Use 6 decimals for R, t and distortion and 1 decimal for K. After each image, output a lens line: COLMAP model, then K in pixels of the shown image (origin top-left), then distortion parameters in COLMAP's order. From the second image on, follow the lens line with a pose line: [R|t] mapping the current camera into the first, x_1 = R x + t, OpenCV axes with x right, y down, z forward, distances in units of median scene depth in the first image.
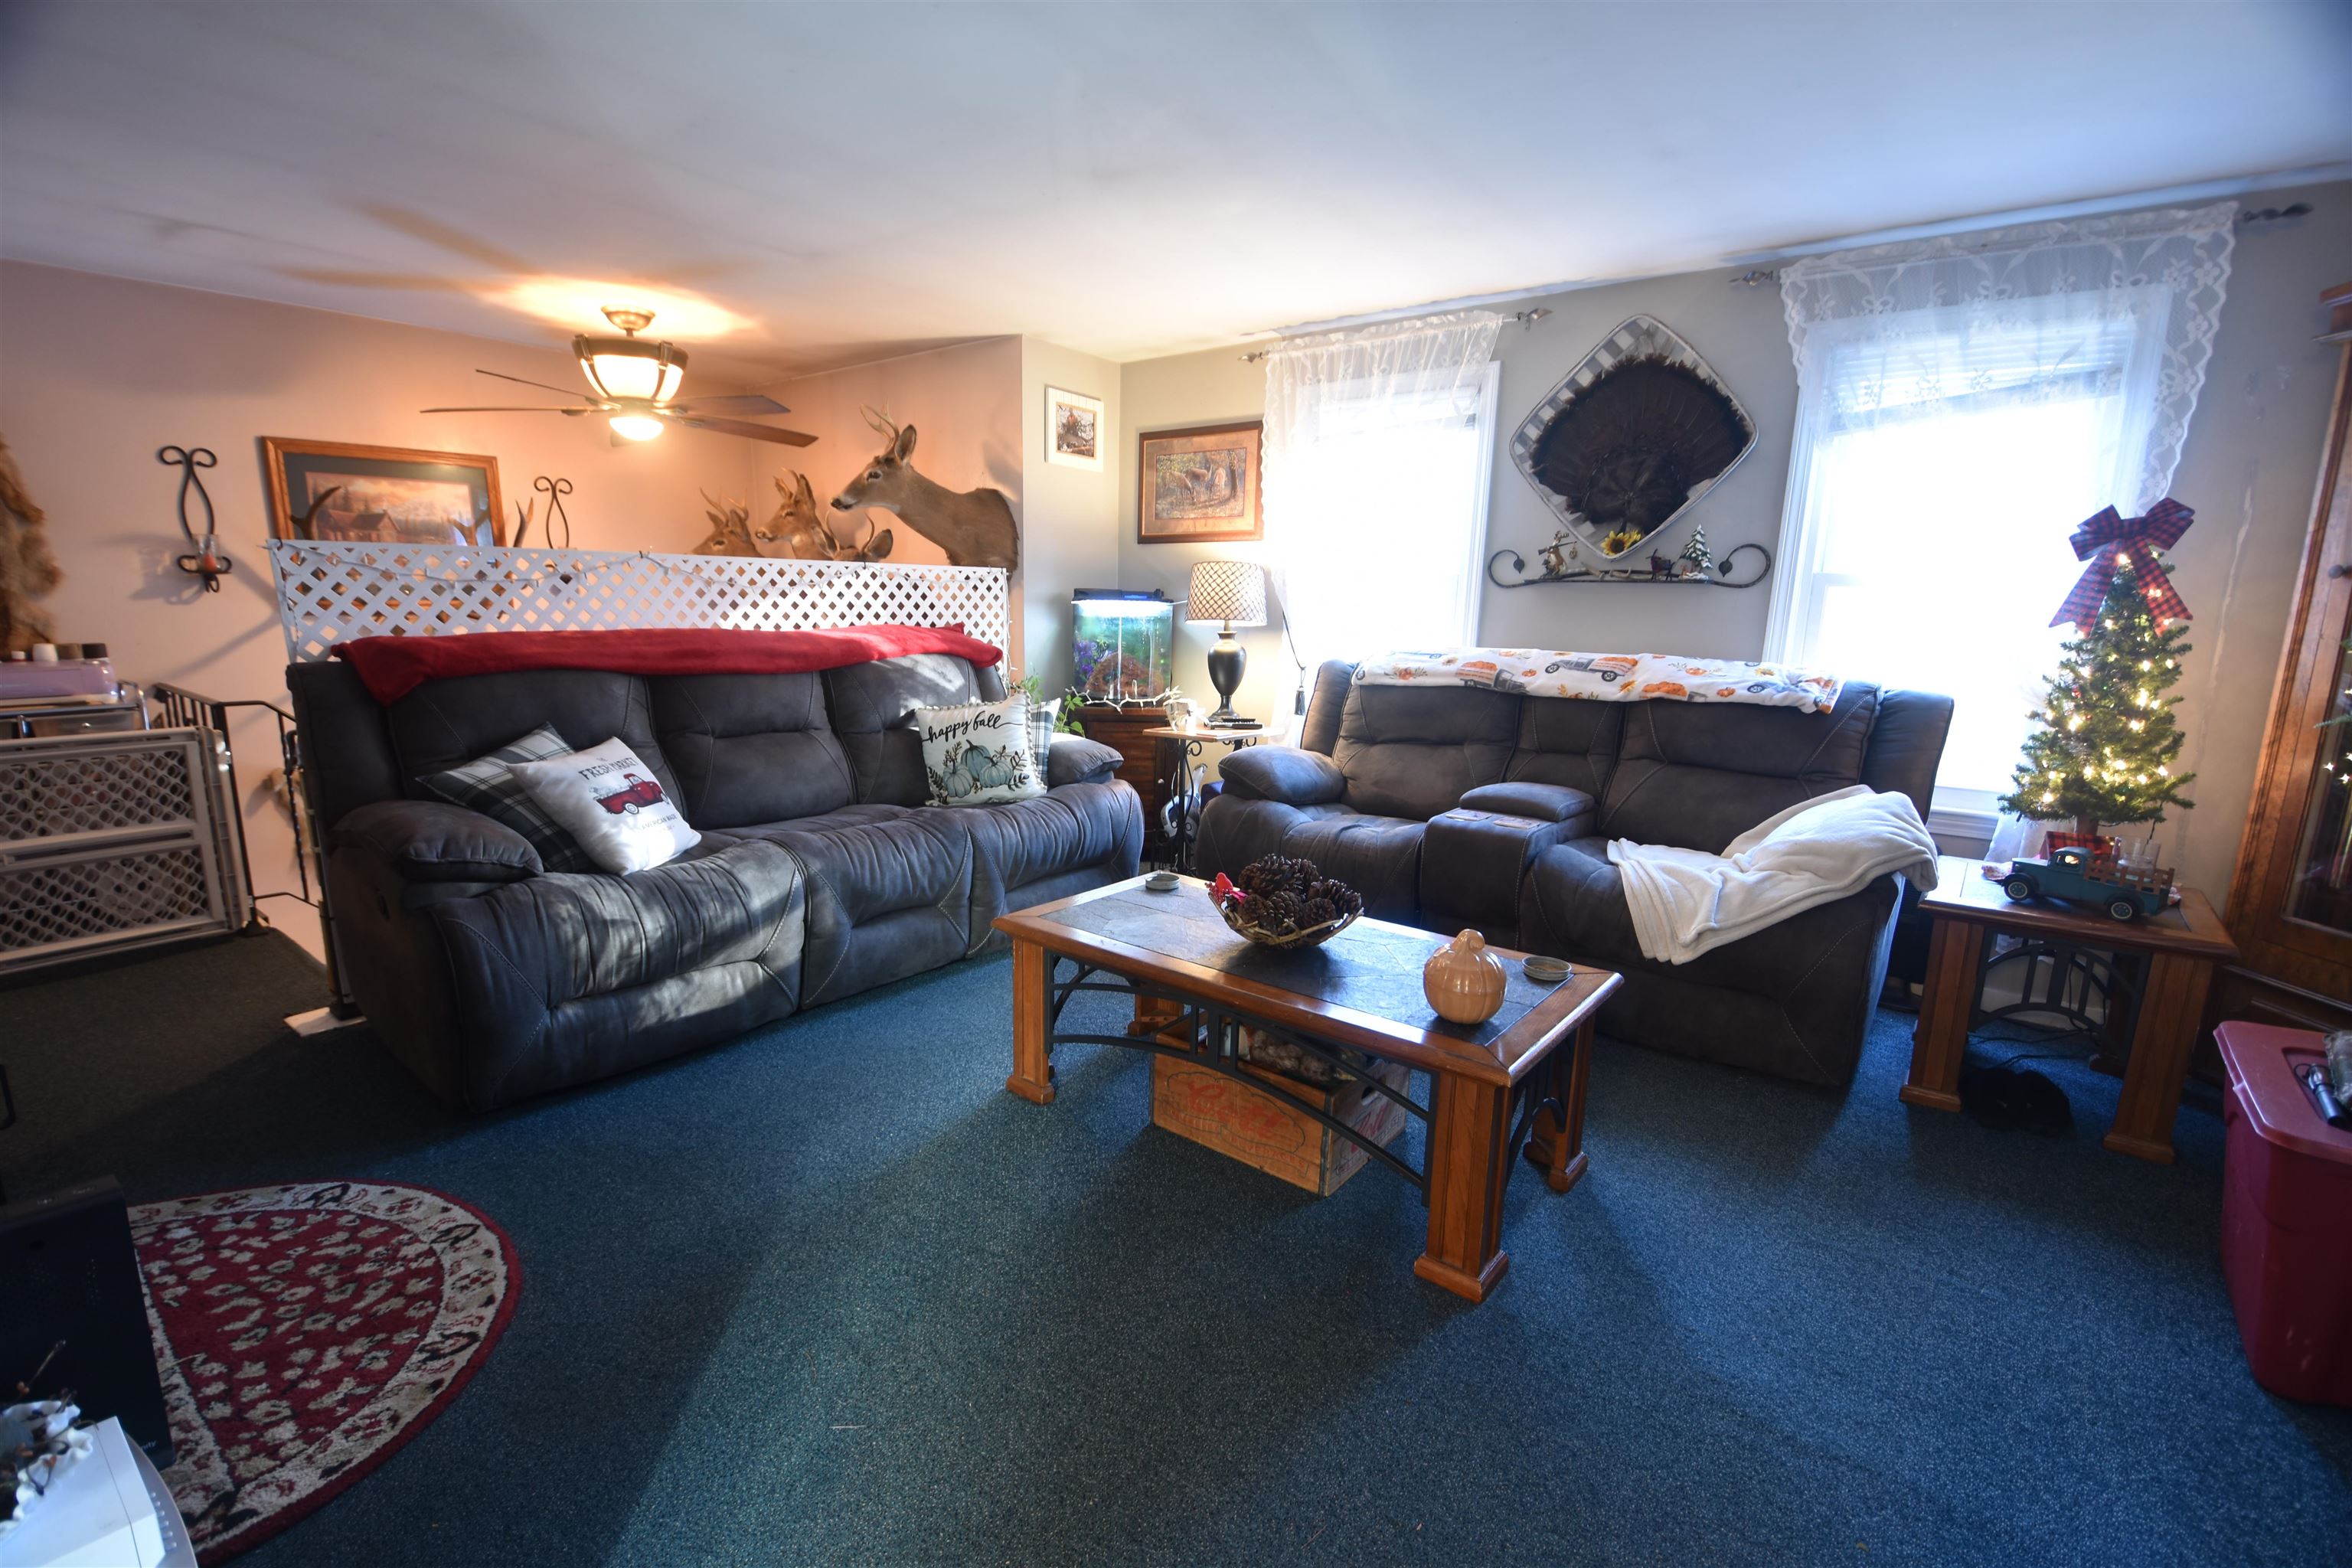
lens RADIAL K [[1042.2, 0, 1148.5], [0, 1042.2, 793.2], [0, 0, 1]] dist [-0.000758, -0.013748]
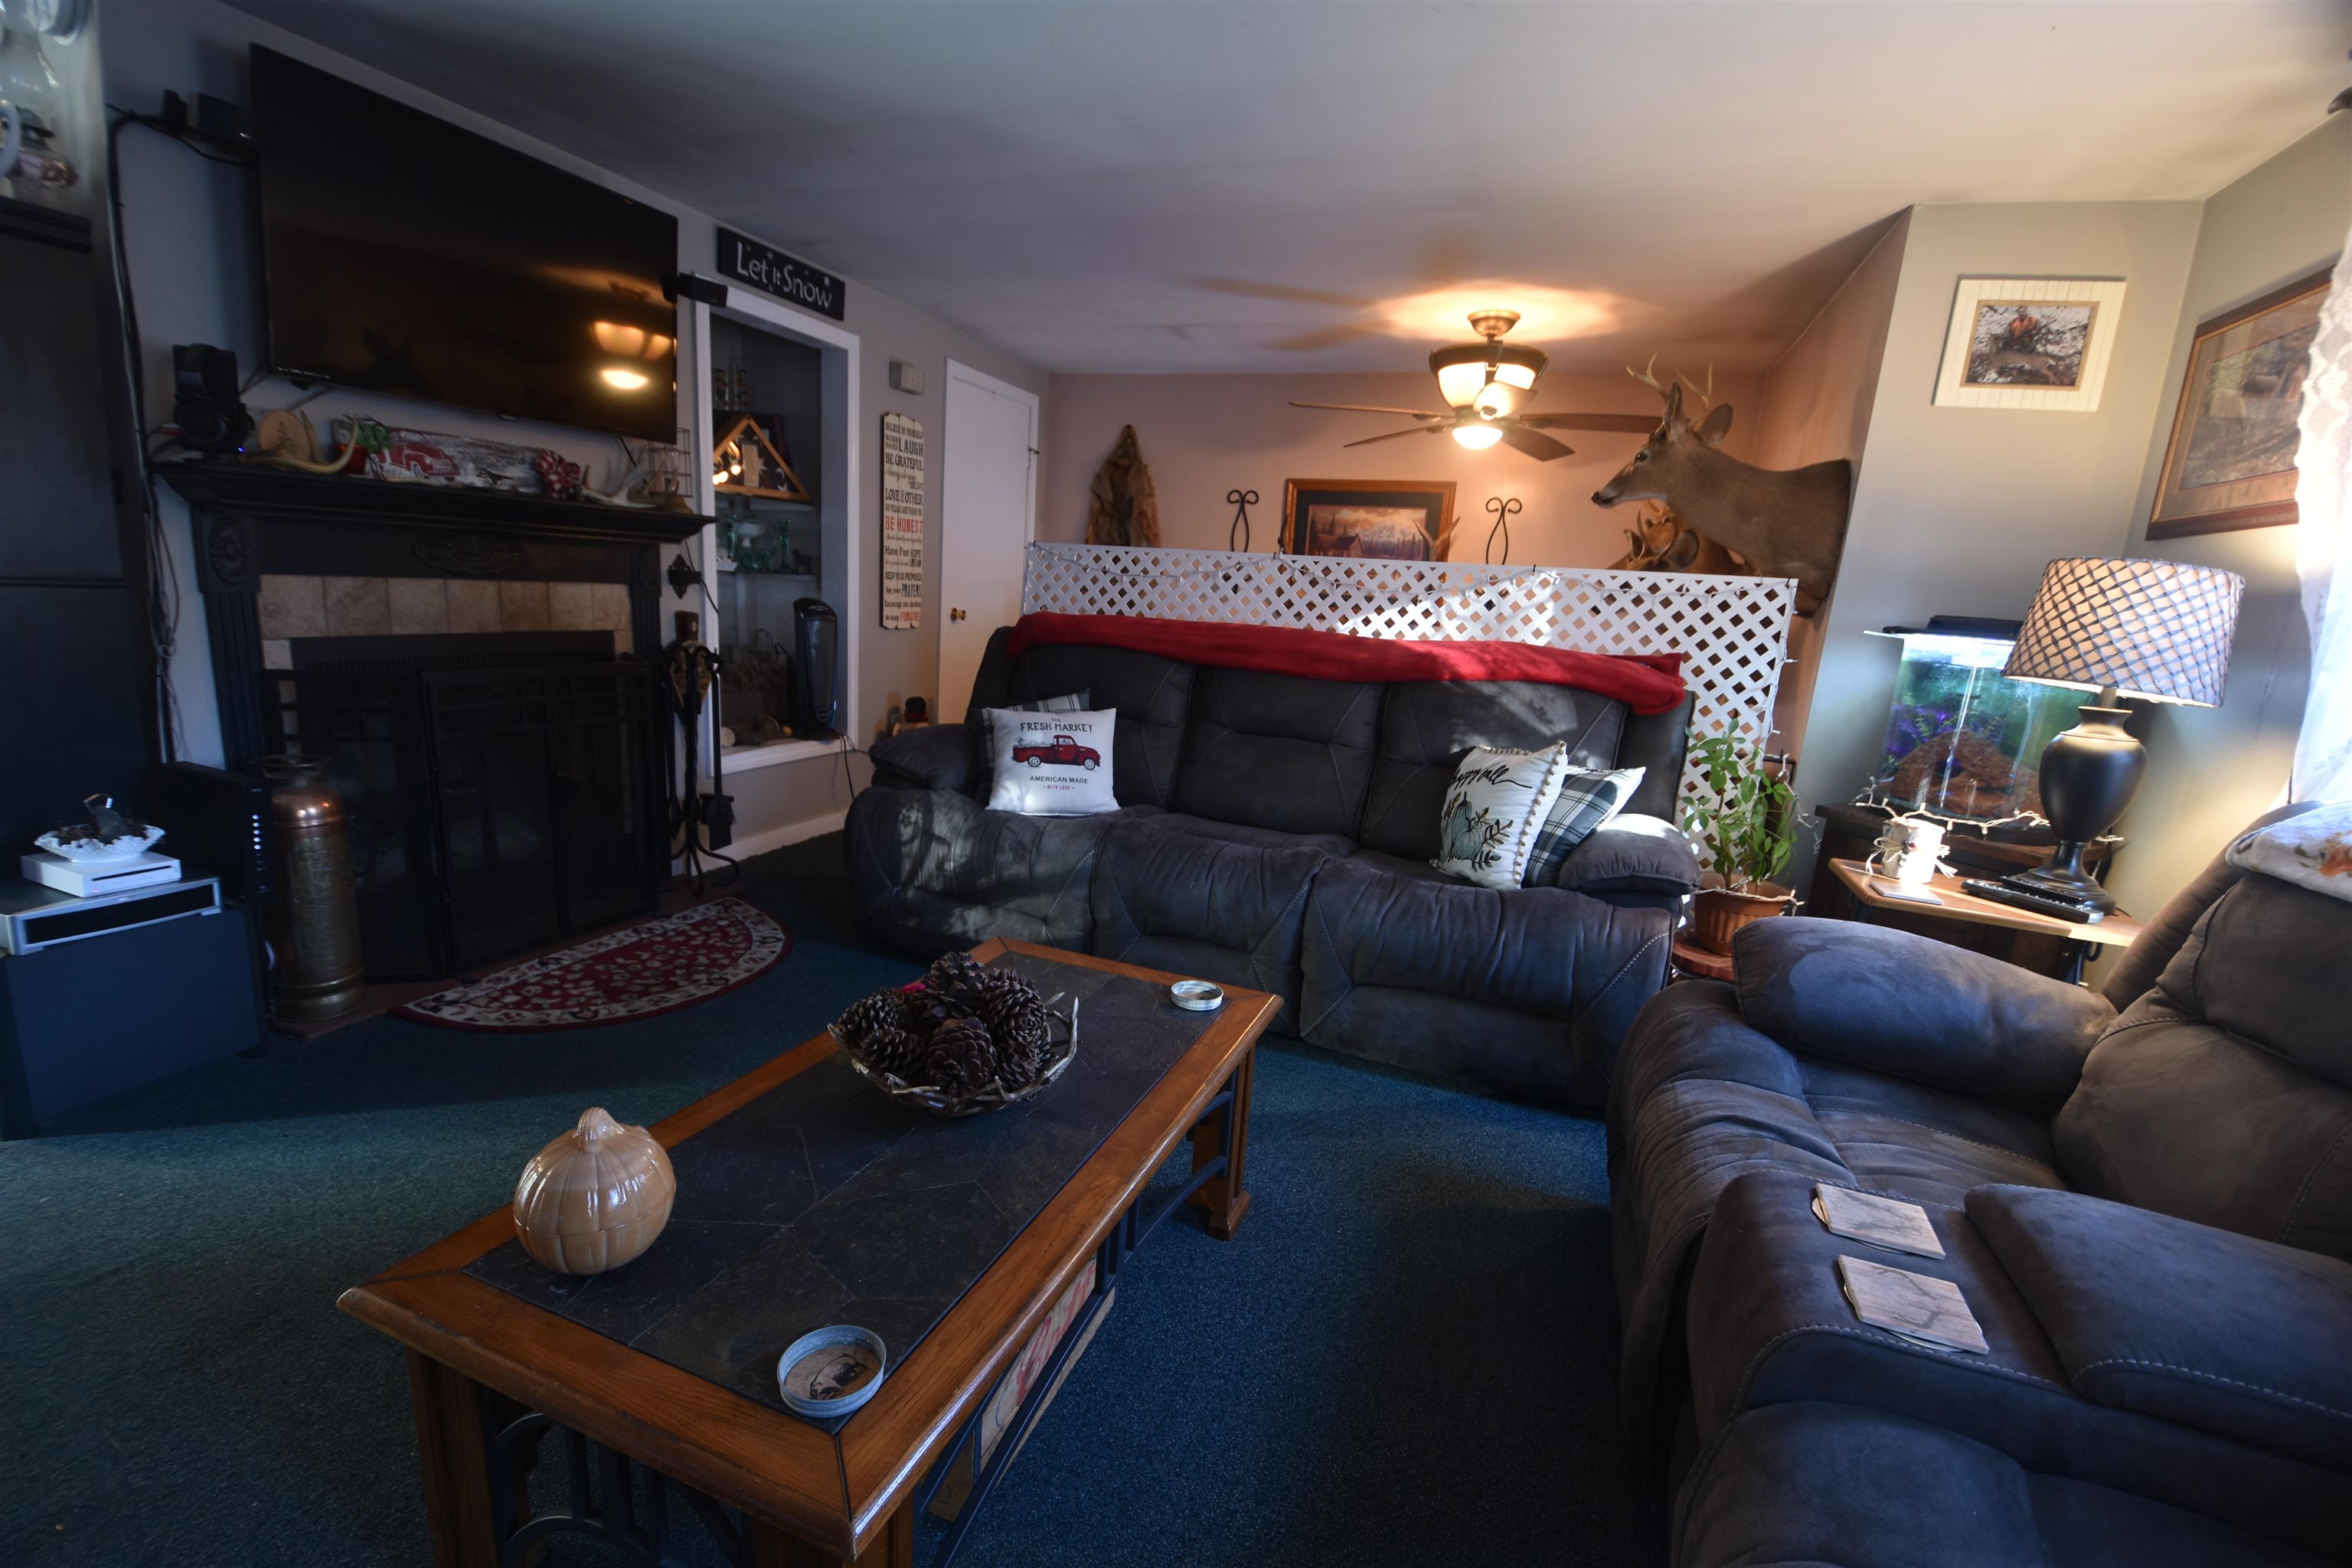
lens RADIAL K [[1032.4, 0, 1176.0], [0, 1032.4, 784.0], [0, 0, 1]] dist [0.016991, -0.022918]
pose [[0.299466, 0.181723, -0.936641, 0.548368], [-0.230474, 0.966400, 0.113808, -0.110419], [0.925852, 0.181790, 0.331286, 0.651677]]
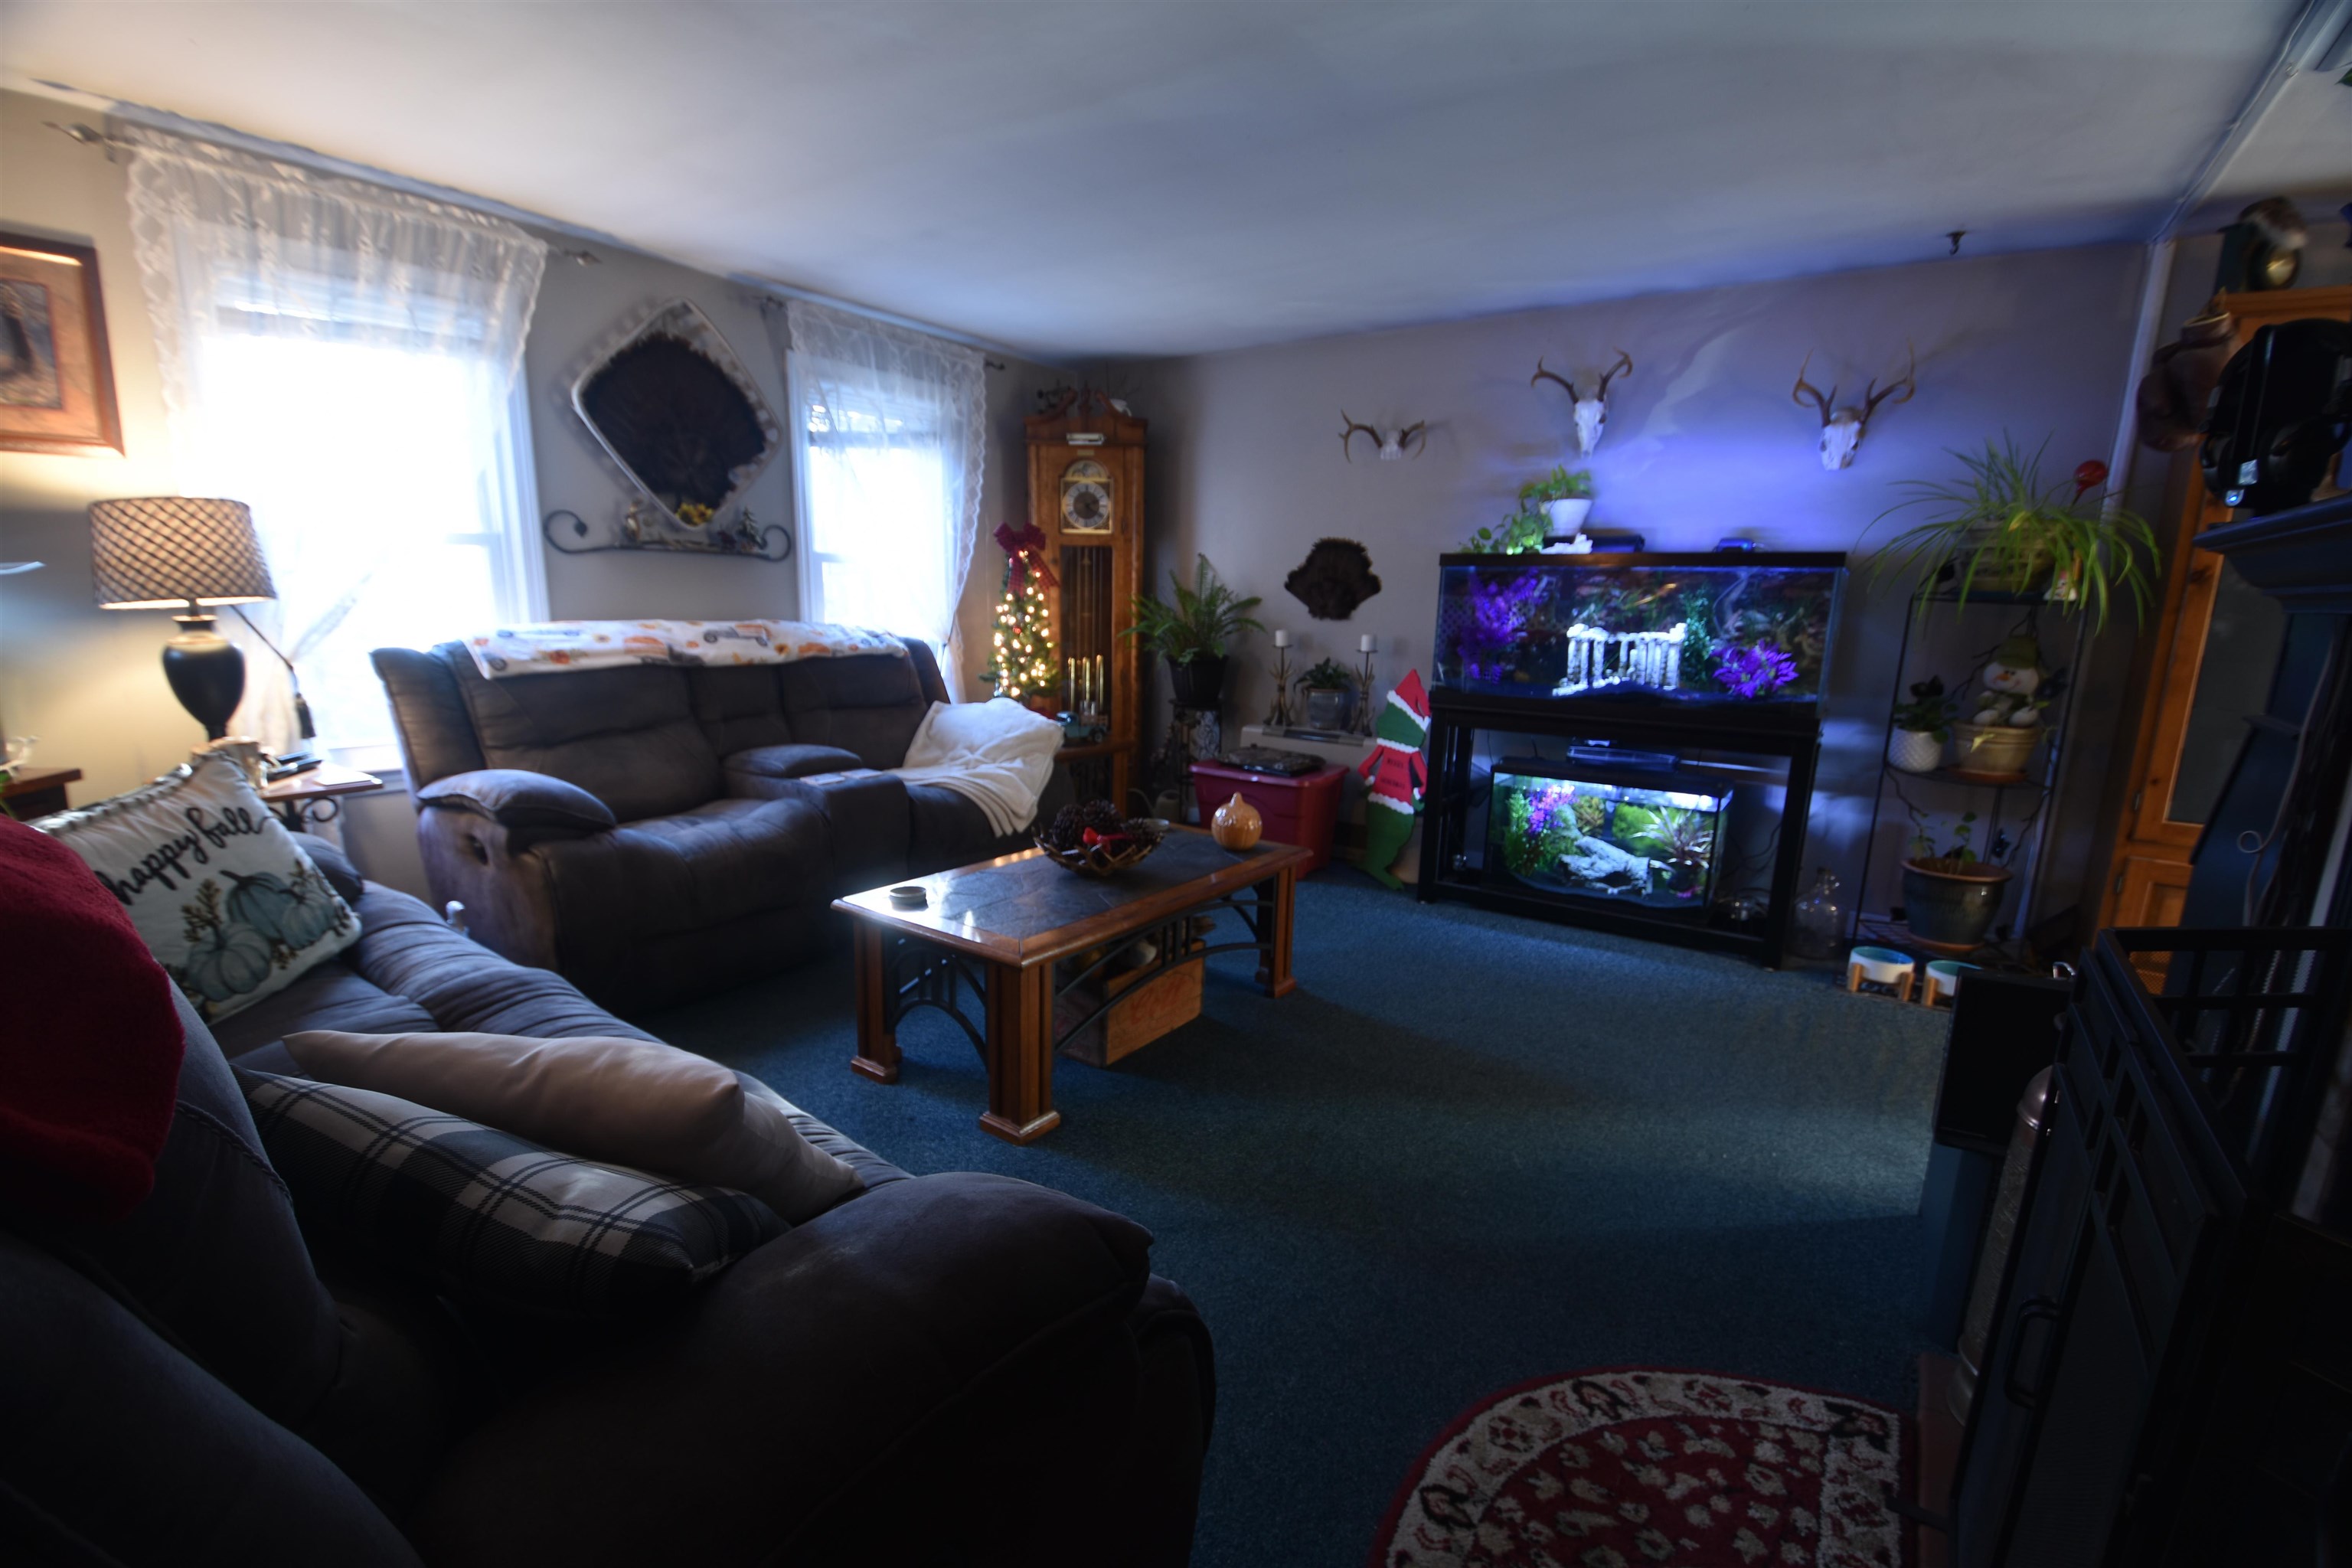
lens RADIAL K [[1032.4, 0, 1176.0], [0, 1032.4, 784.0], [0, 0, 1]] dist [0.016991, -0.022918]
pose [[-0.060509, -0.203378, 0.977229, -0.764373], [0.153541, 0.965474, 0.210439, -0.142967], [-0.986288, 0.162778, -0.027193, 0.684799]]
